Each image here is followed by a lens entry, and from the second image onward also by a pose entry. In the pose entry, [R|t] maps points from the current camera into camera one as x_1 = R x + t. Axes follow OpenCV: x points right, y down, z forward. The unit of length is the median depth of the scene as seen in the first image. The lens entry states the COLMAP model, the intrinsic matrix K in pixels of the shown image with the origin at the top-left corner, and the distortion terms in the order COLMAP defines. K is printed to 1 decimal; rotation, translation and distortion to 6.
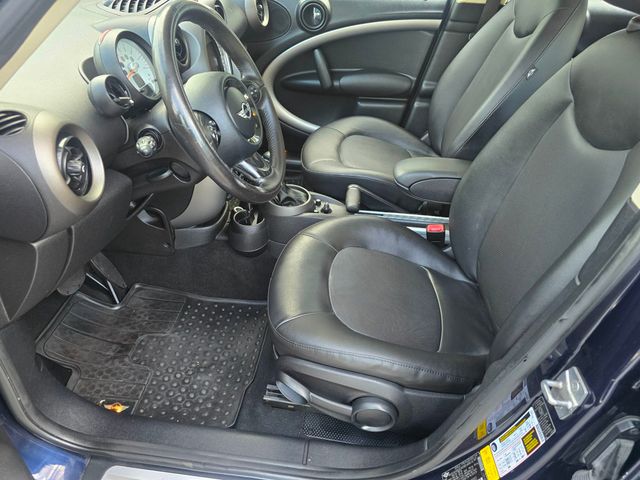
lens RADIAL K [[433.9, 0, 314.4], [0, 433.9, 241.3], [0, 0, 1]] dist [0.030753, -0.023710]
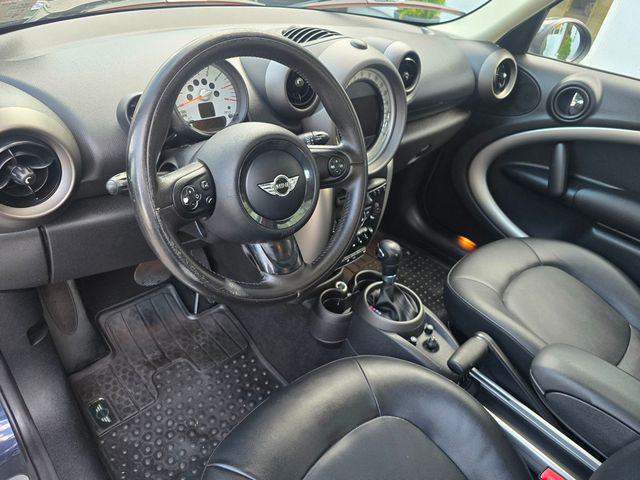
lens RADIAL K [[433.9, 0, 316.3], [0, 433.9, 228.8], [0, 0, 1]] dist [0.030753, -0.023710]
pose [[0.746974, 0.403399, -0.528487, 0.193155], [-0.462526, 0.886313, 0.022787, -0.175764], [0.477597, 0.227418, 0.848635, 0.258222]]
